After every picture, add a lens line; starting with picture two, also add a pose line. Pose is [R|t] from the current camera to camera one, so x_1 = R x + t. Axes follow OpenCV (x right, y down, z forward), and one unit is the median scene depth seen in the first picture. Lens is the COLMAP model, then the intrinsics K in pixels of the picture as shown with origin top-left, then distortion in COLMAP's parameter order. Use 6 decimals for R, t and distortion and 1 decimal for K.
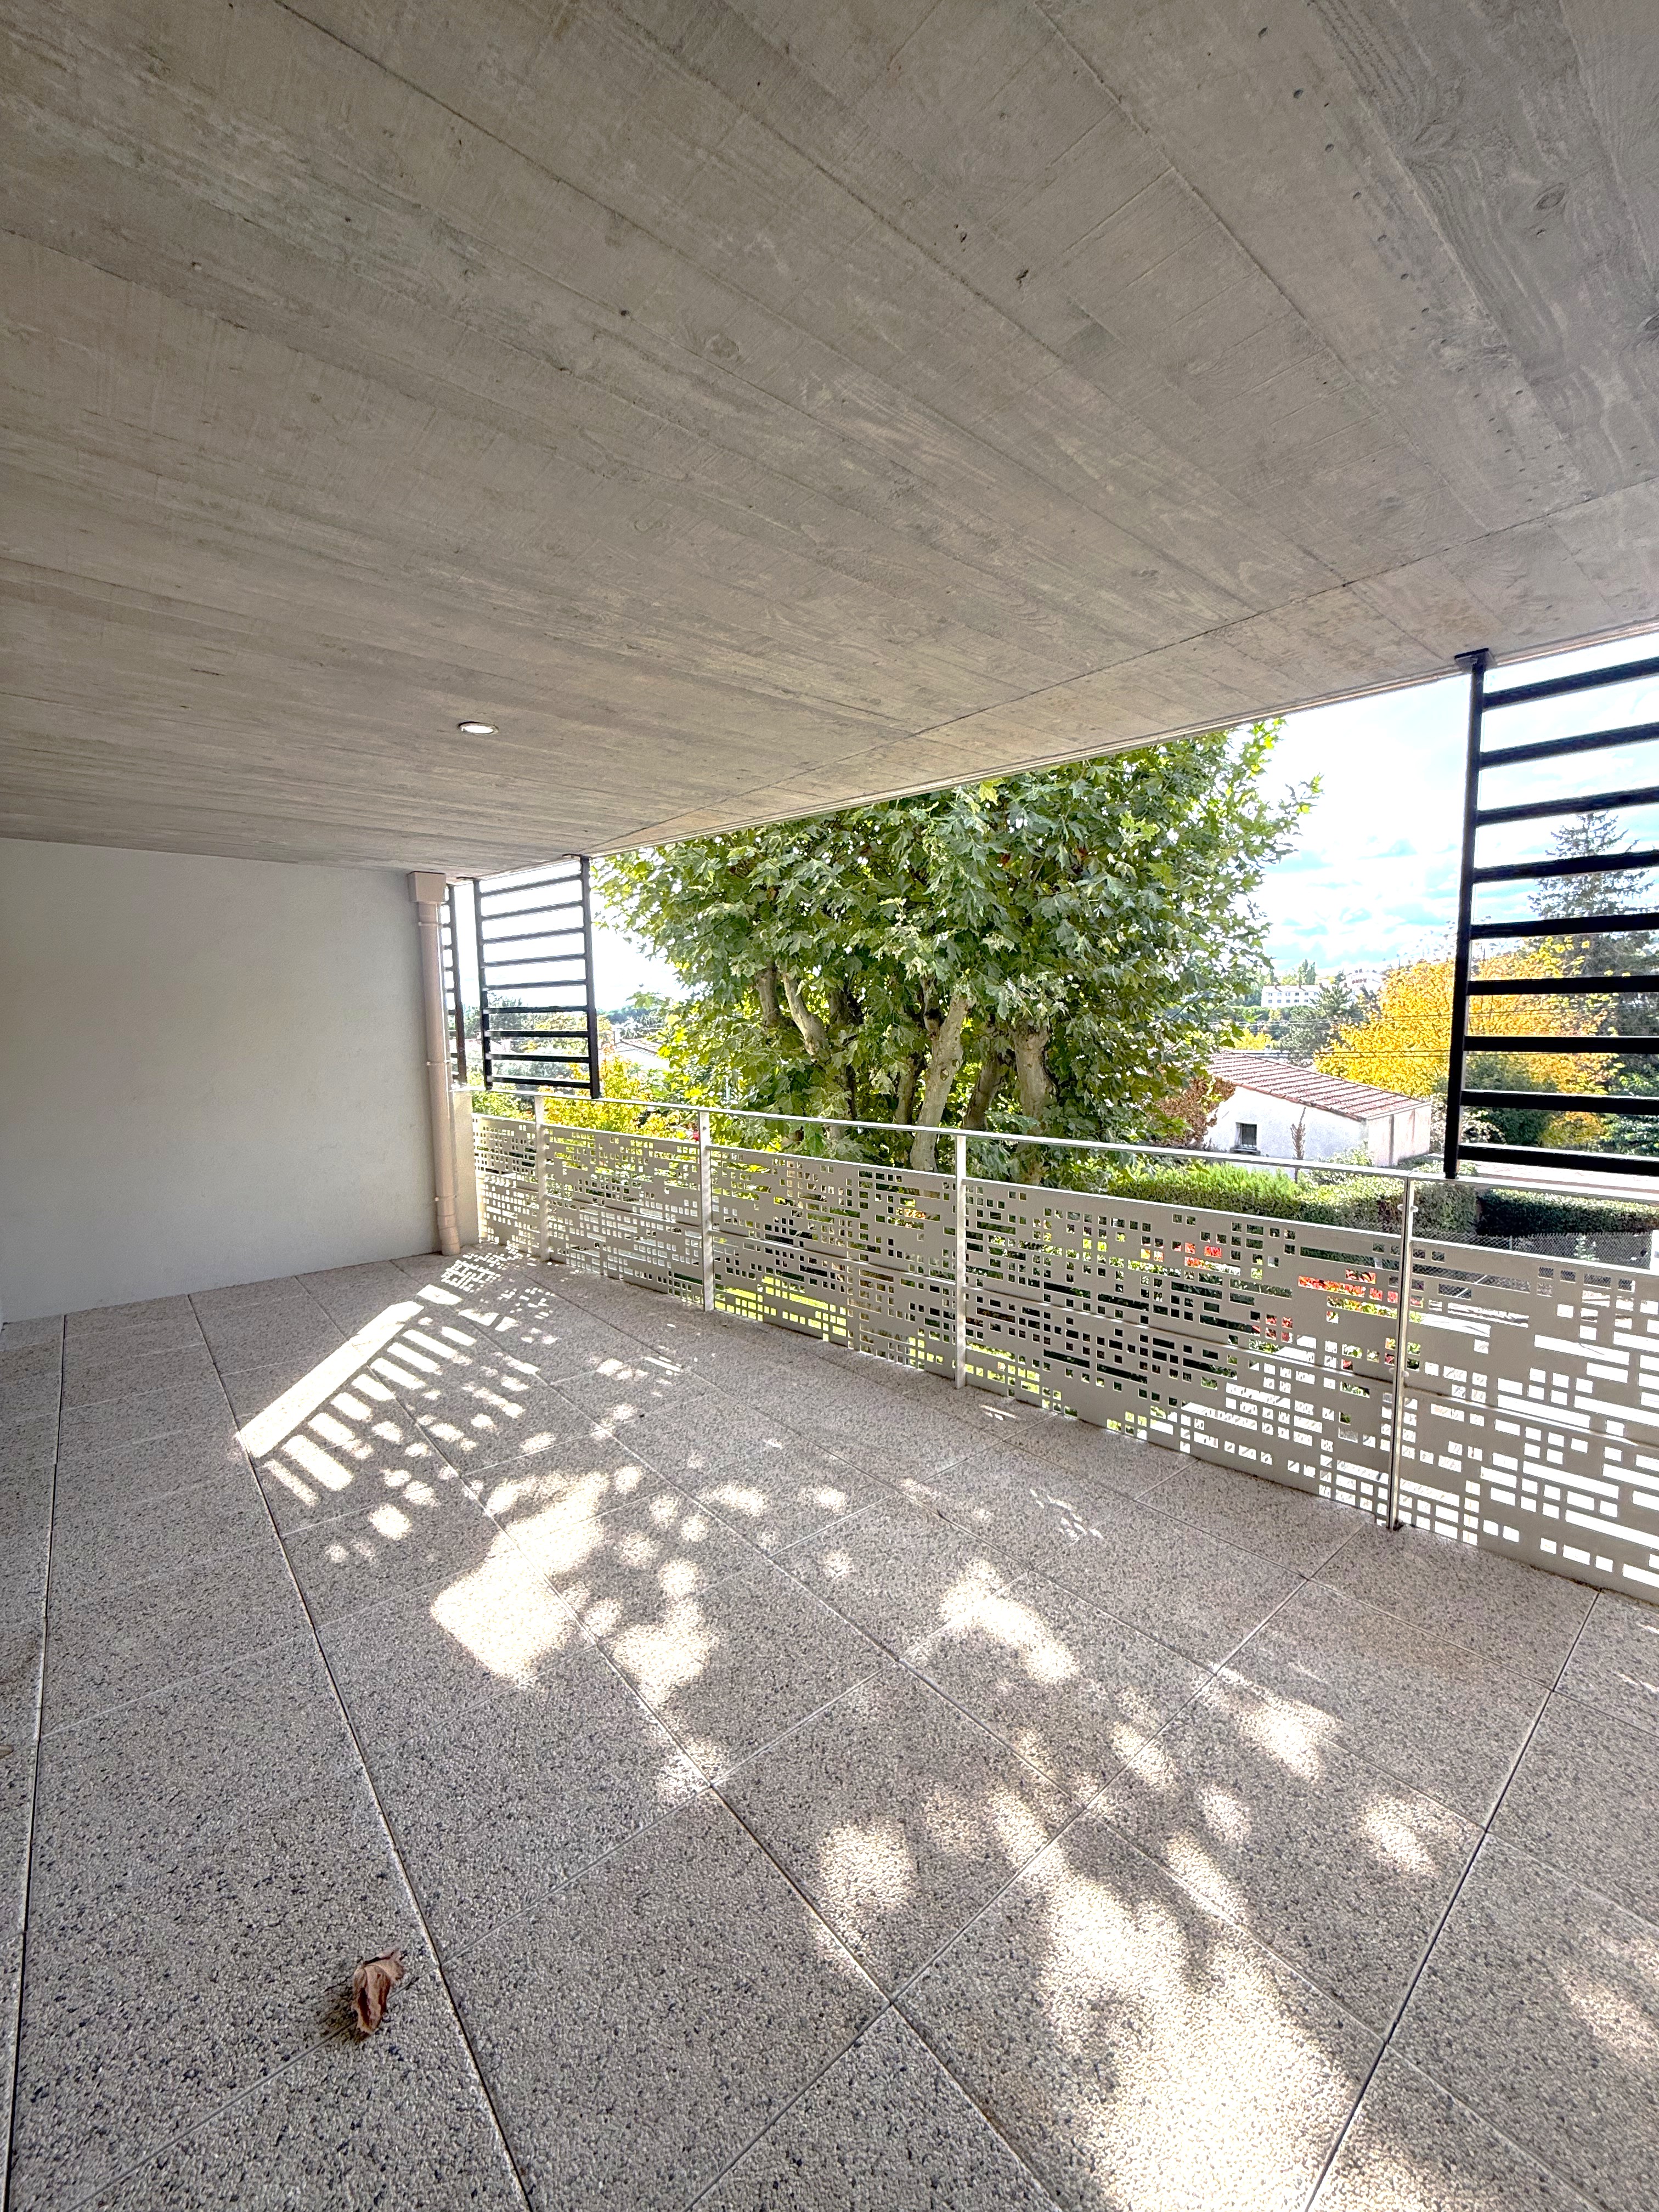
lens RADIAL K [[882.9, 0, 832.2], [0, 882.9, 1111.9], [0, 0, 1]] dist [0.000957, -0.000053]
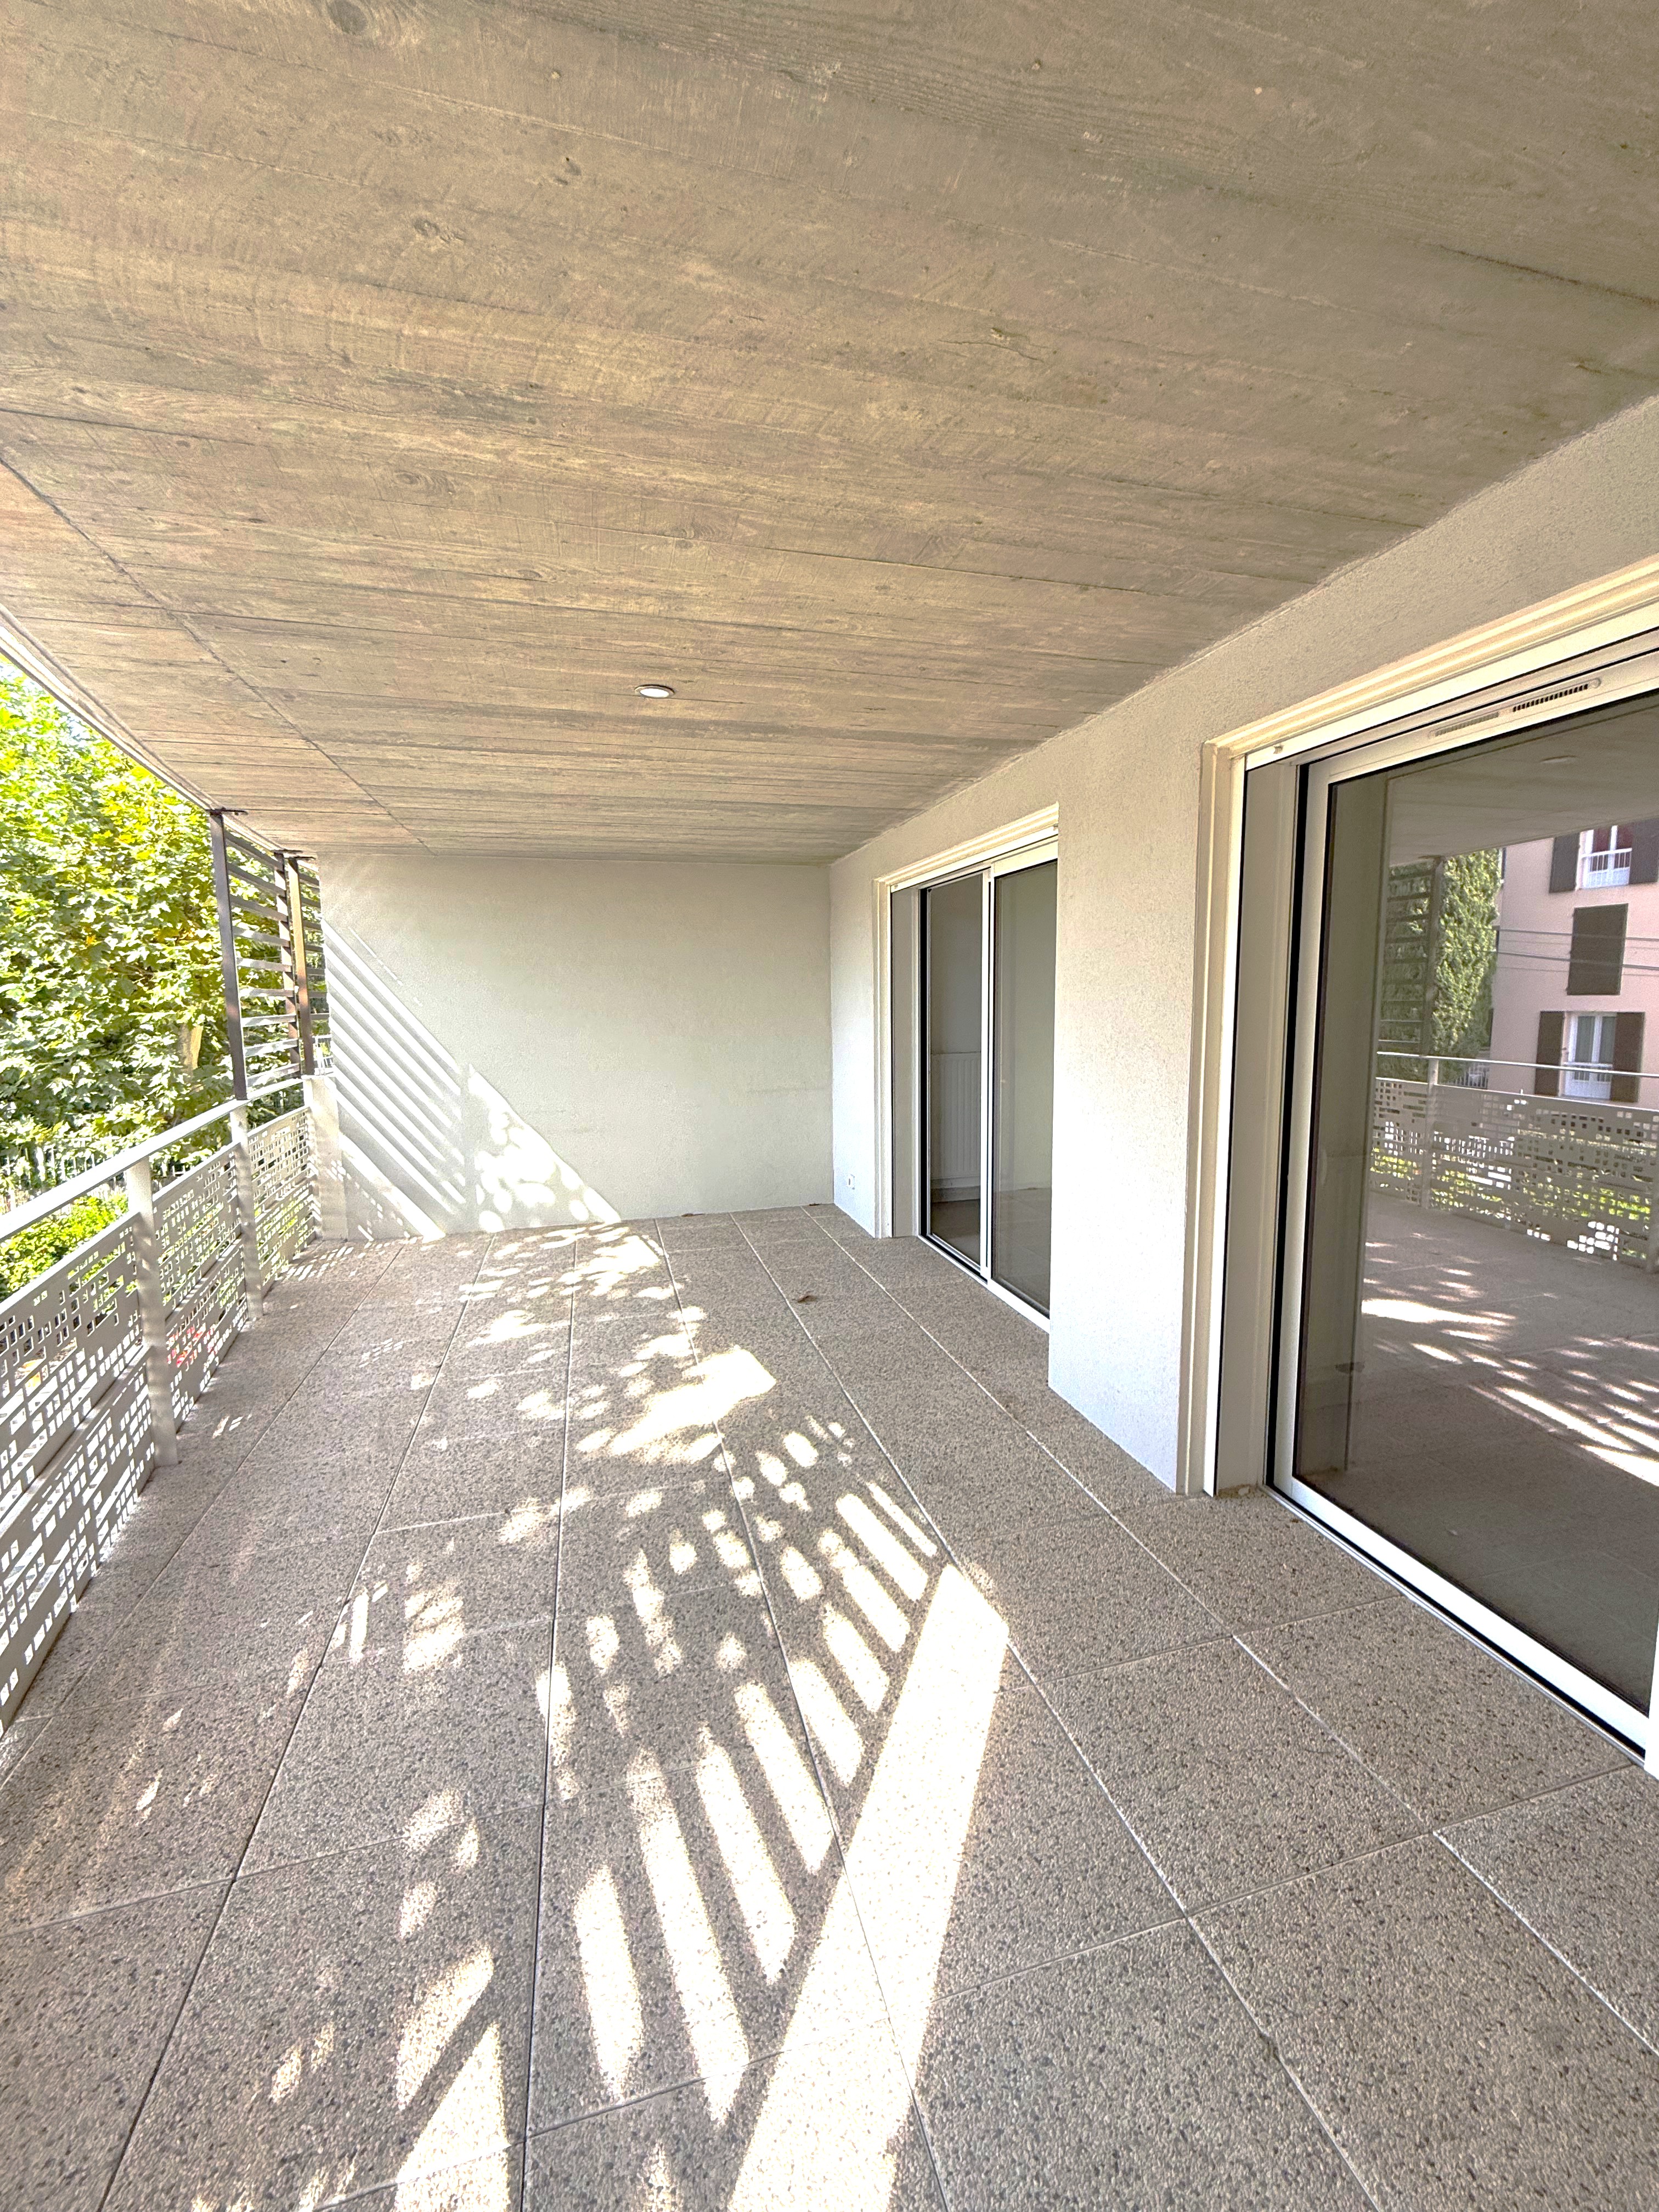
lens RADIAL K [[882.9, 0, 831.4], [0, 882.9, 1104.2], [0, 0, 1]] dist [0.000957, -0.000053]
pose [[-0.905869, -0.032427, 0.422314, -0.878846], [0.066905, 0.973593, 0.218268, -0.174728], [-0.418239, 0.225978, -0.879778, 1.650757]]
